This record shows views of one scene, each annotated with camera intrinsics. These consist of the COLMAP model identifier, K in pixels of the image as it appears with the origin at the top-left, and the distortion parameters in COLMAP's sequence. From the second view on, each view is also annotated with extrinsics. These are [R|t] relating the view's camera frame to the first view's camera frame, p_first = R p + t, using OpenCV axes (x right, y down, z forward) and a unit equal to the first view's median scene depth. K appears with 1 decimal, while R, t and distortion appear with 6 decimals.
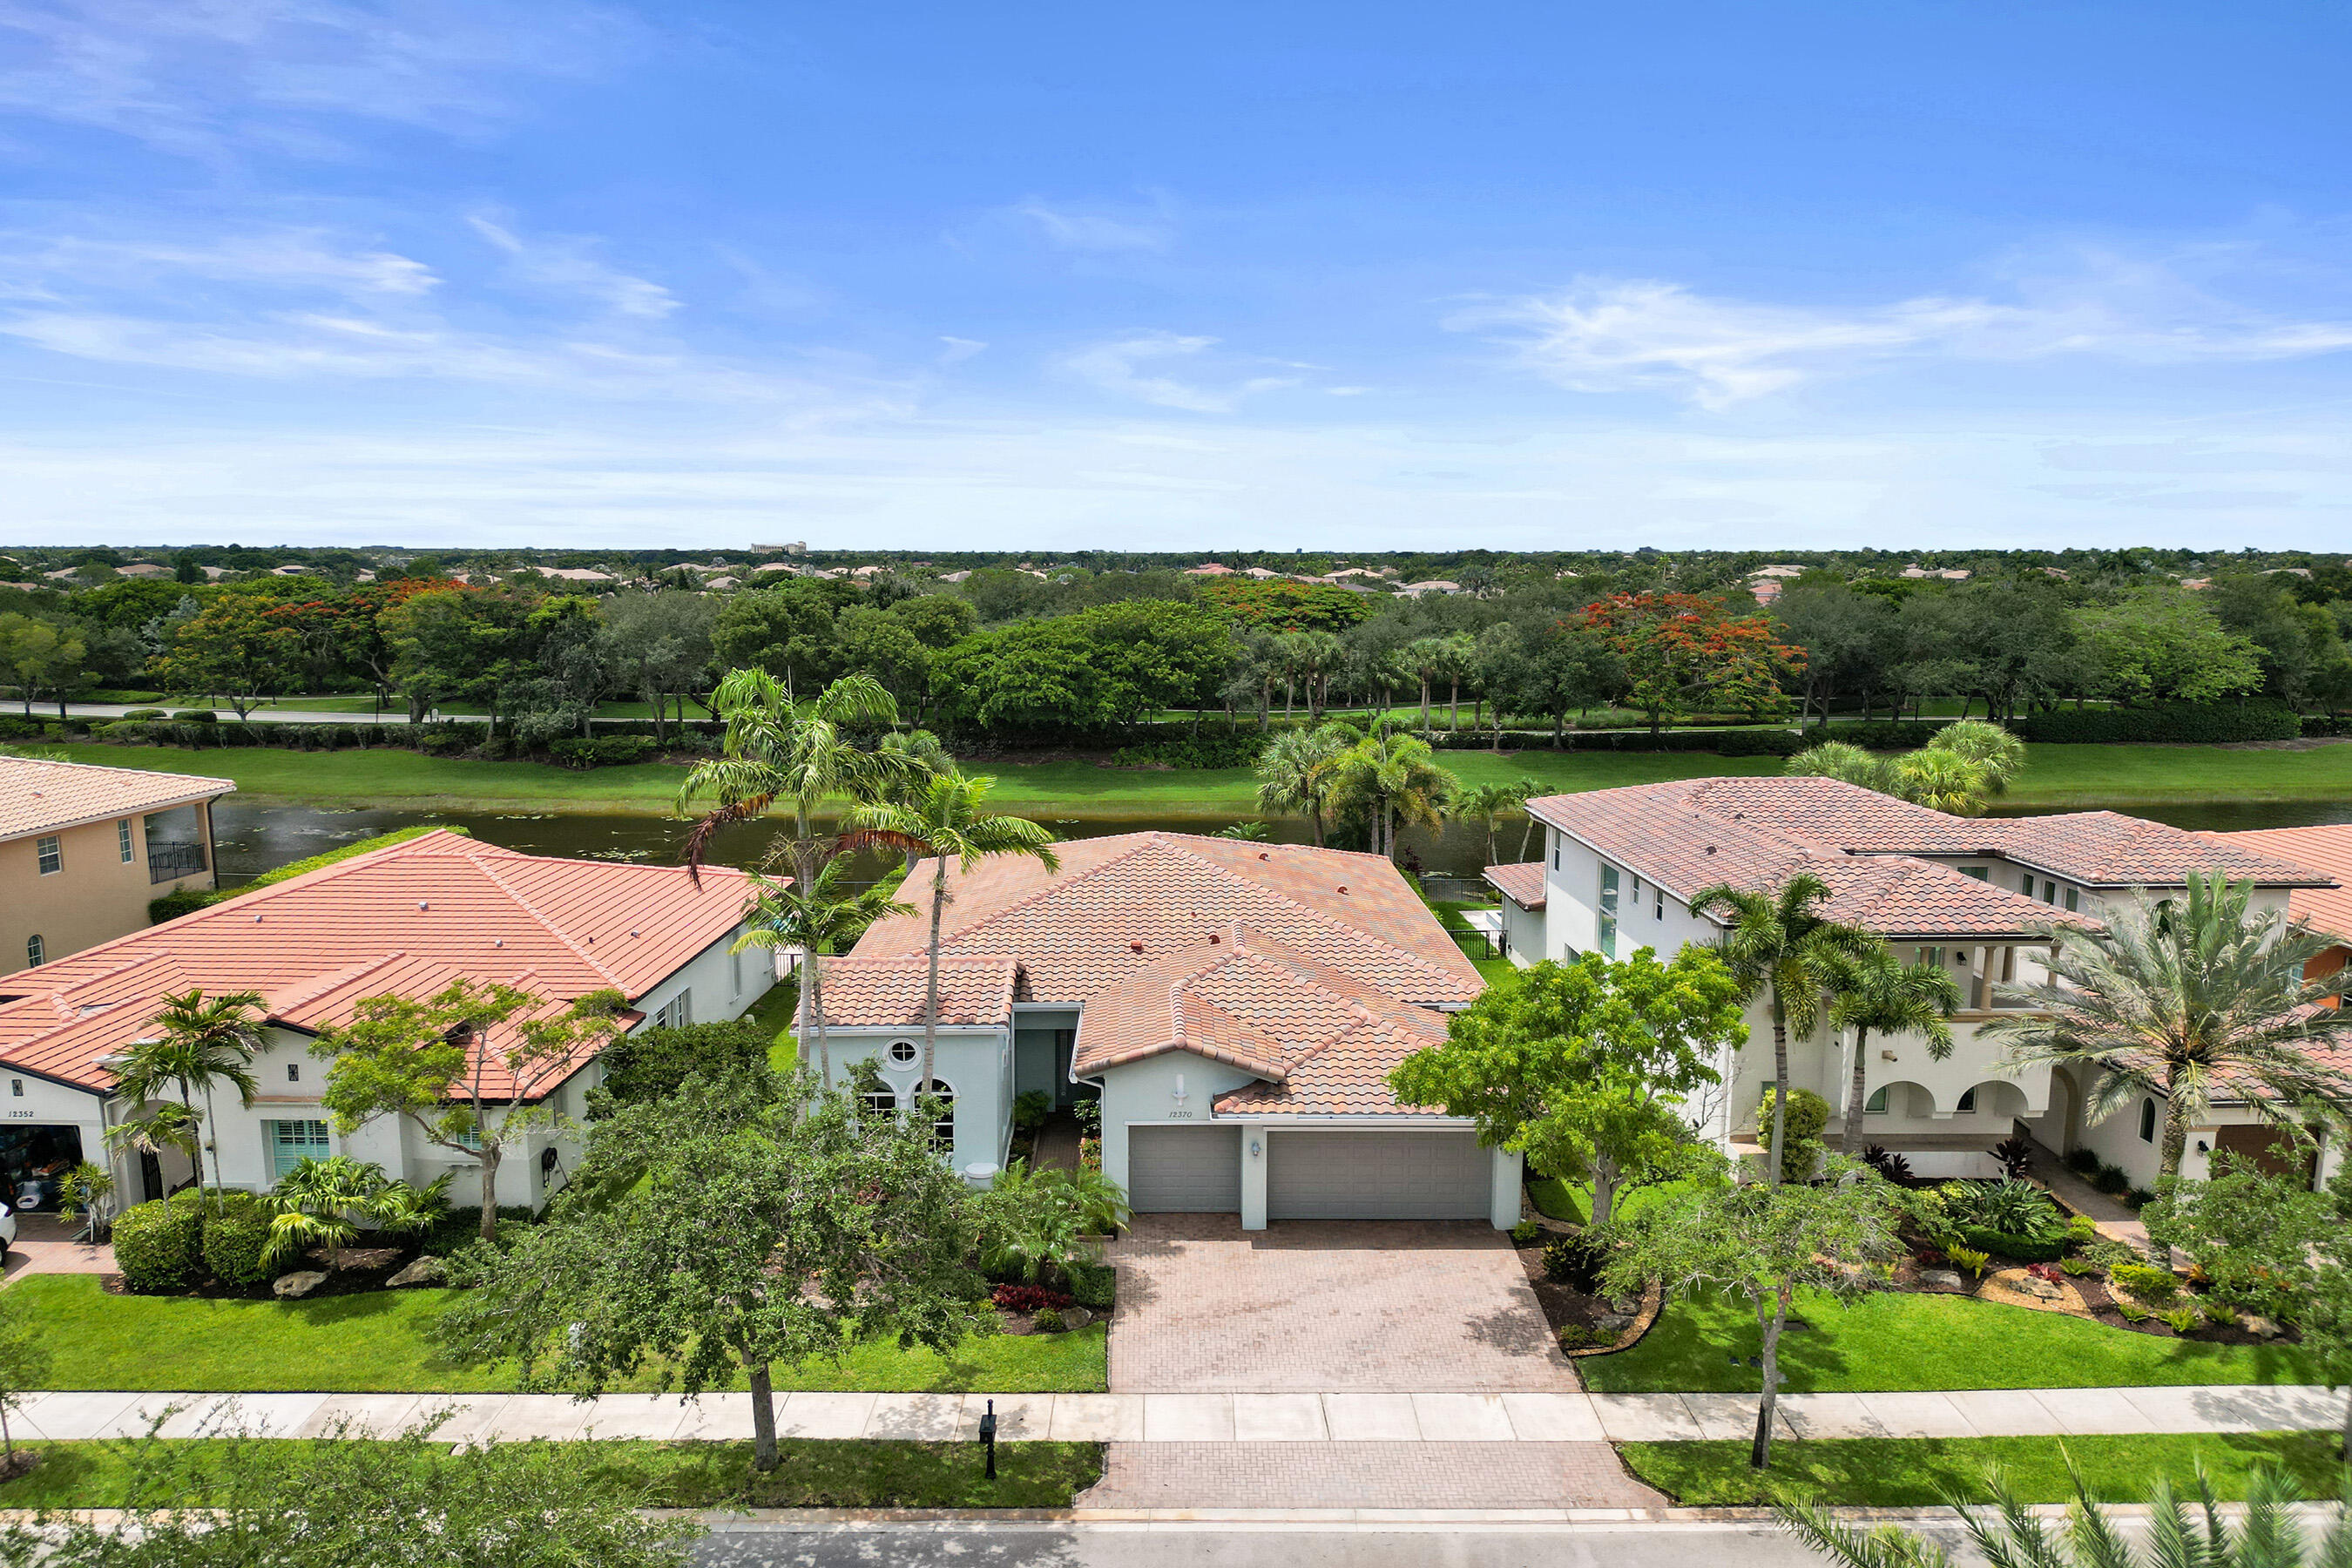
lens RADIAL K [[1686.0, 0, 1188.3], [0, 1686.0, 810.0], [0, 0, 1]] dist [0.041632, -0.045002]
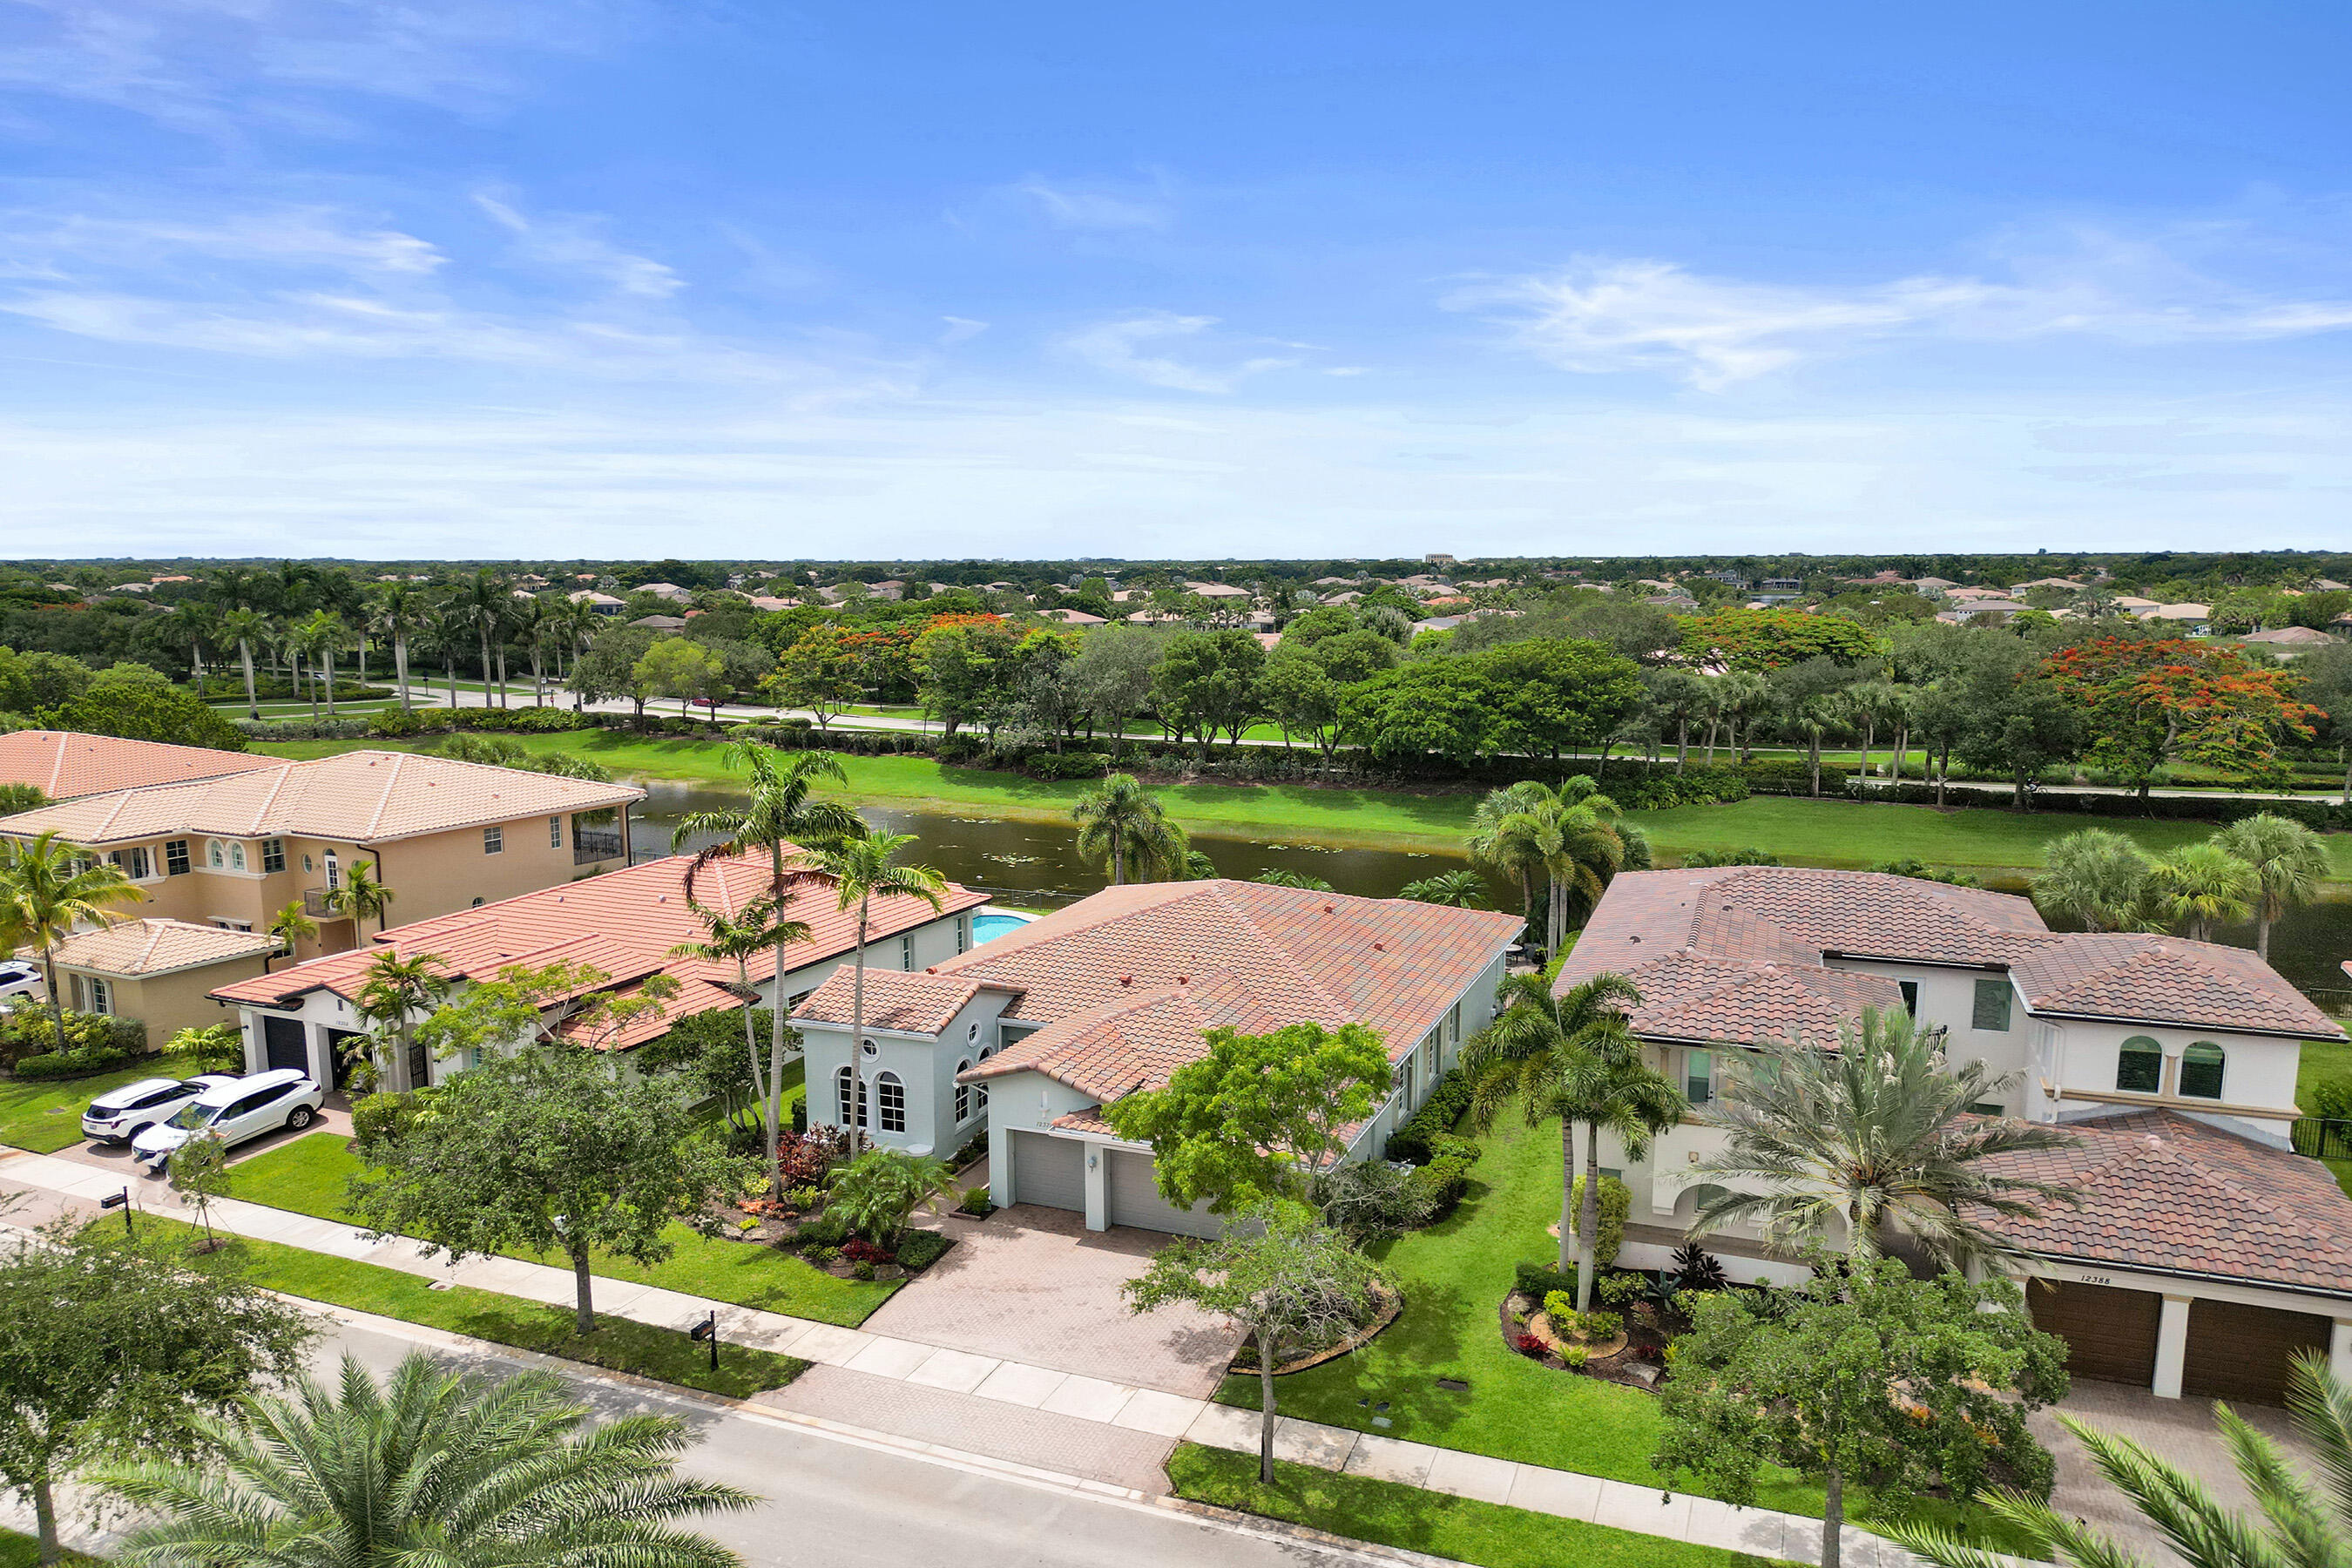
lens RADIAL K [[1686.0, 0, 1187.5], [0, 1686.0, 807.7], [0, 0, 1]] dist [0.041632, -0.045002]
pose [[0.917558, 0.053738, -0.393954, 0.542632], [-0.055219, 0.998445, 0.007585, -0.057901], [0.393749, 0.014794, 0.919099, -0.062686]]
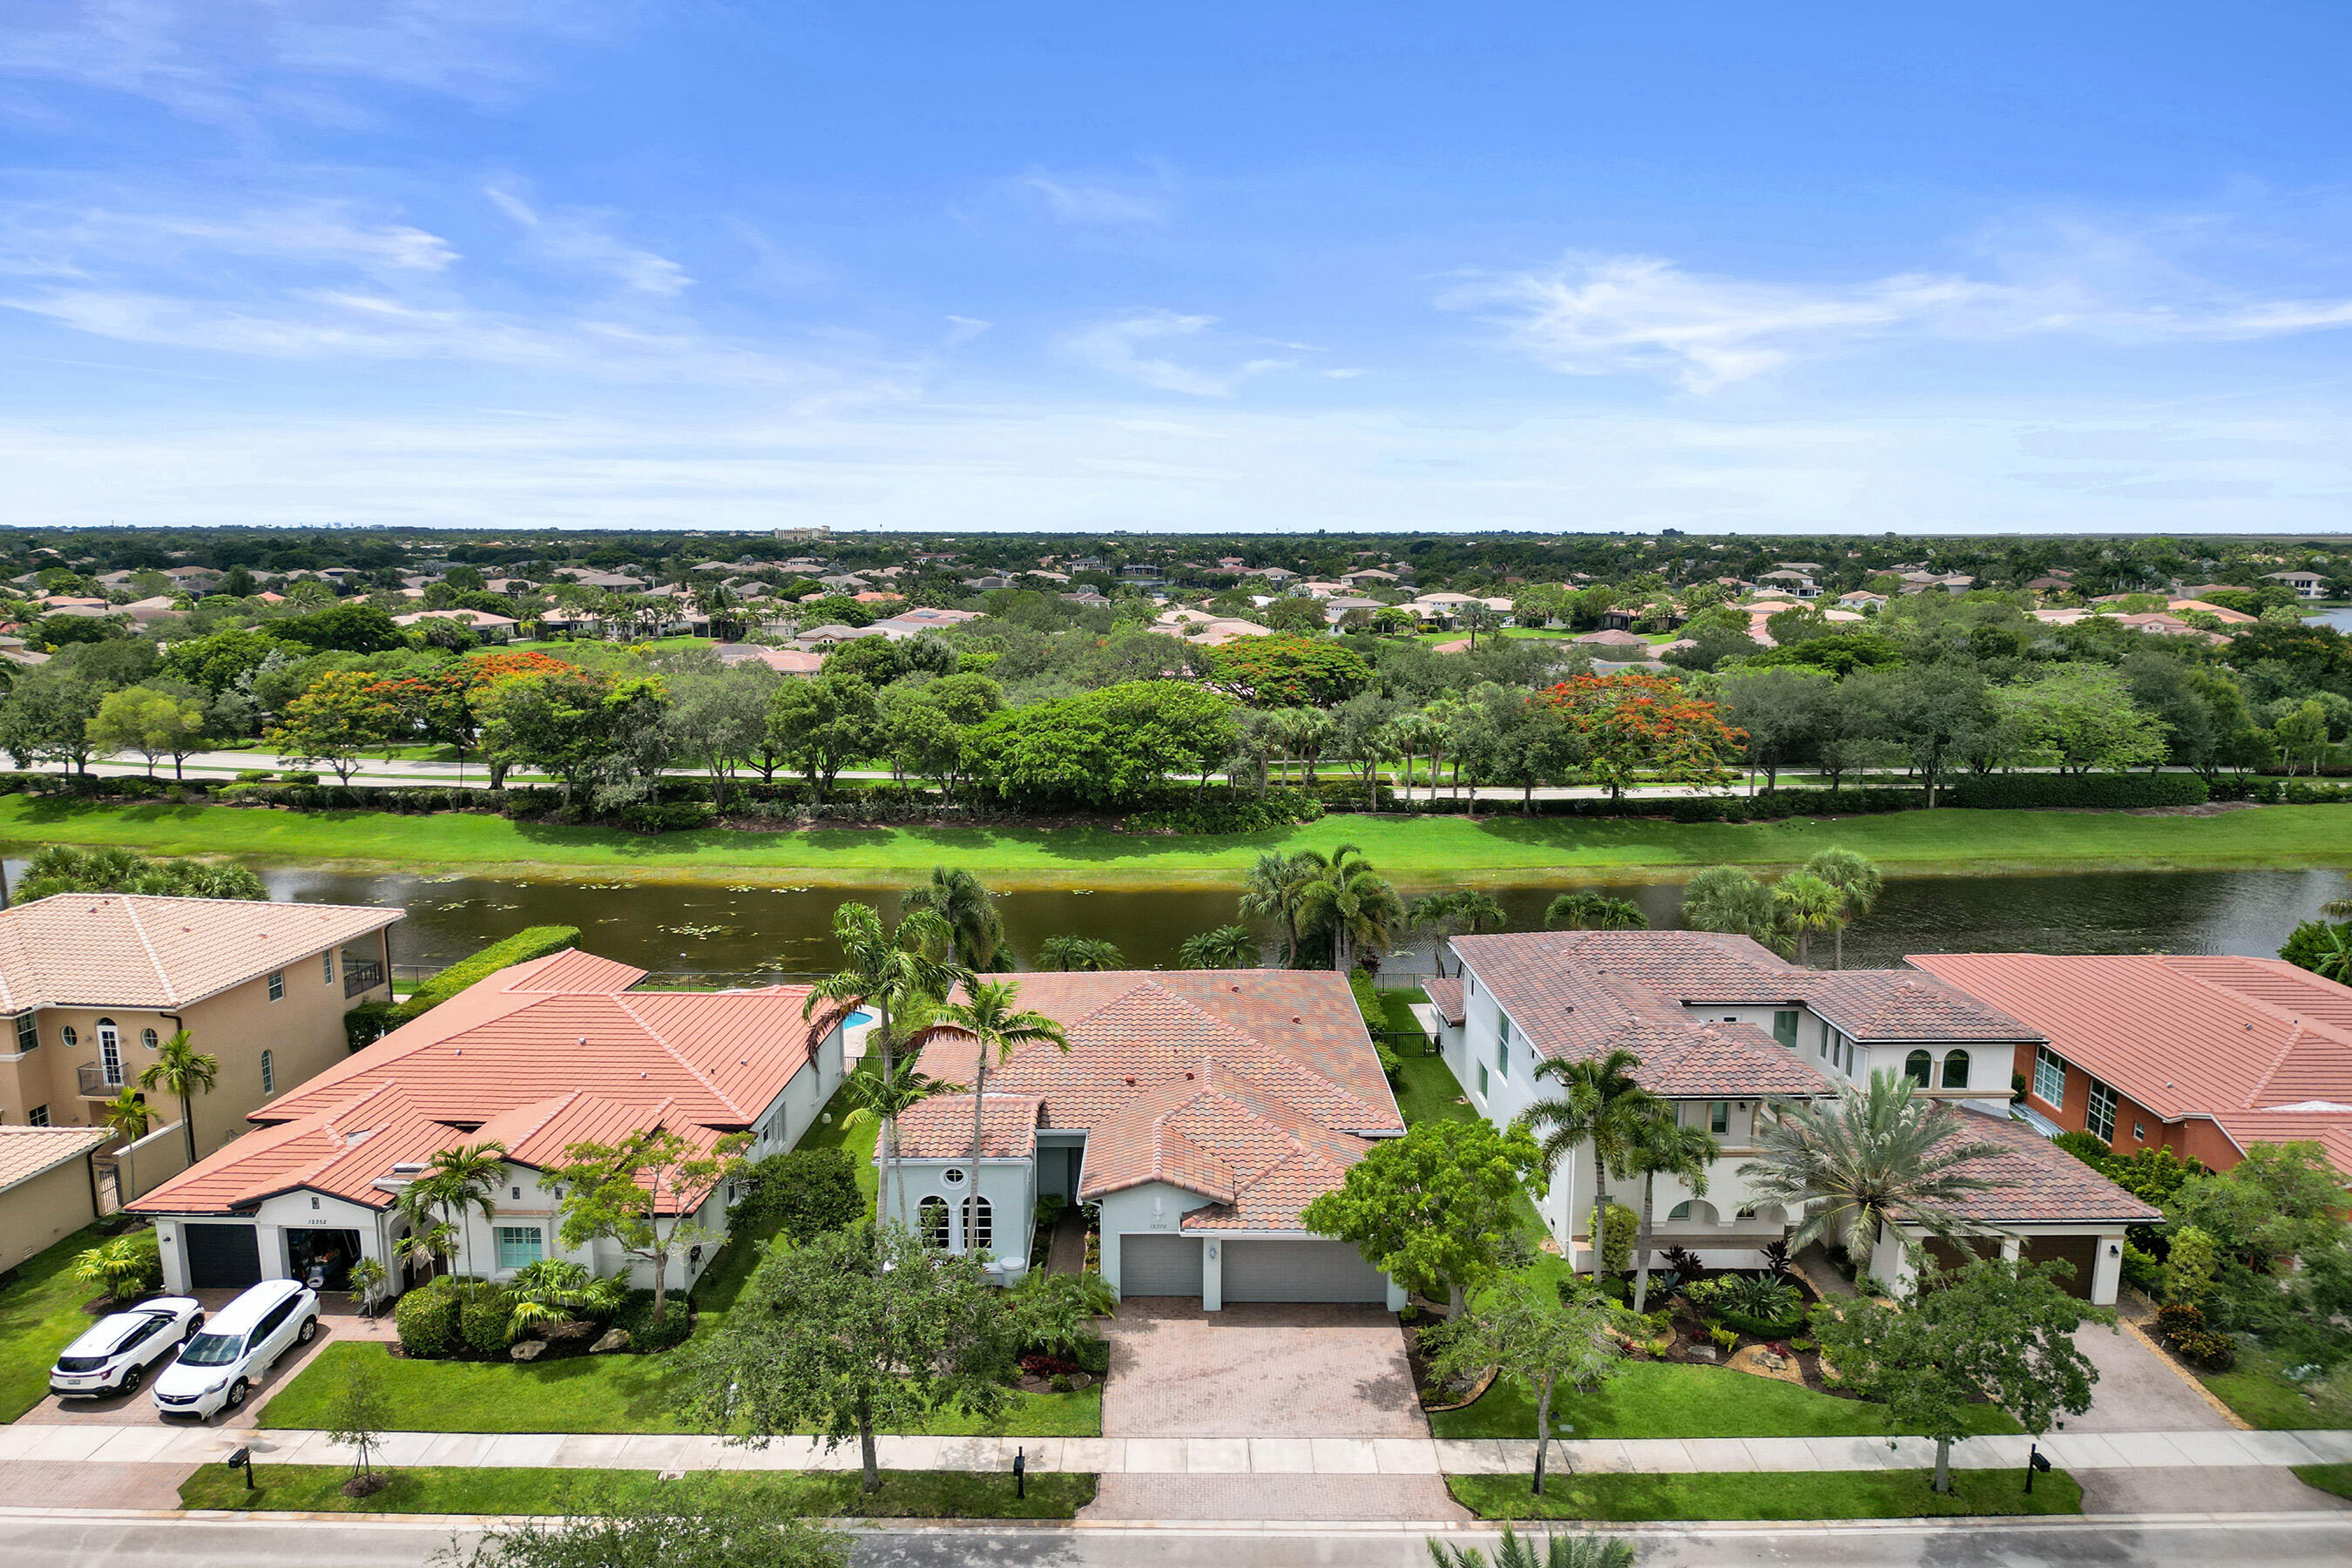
lens RADIAL K [[1686.0, 0, 1184.3], [0, 1686.0, 771.6], [0, 0, 1]] dist [0.041632, -0.045002]
pose [[0.999965, 0.003834, -0.007380, 0.025939], [-0.003860, 0.999987, -0.003478, -0.181908], [0.007366, 0.003507, 0.999967, -0.371371]]
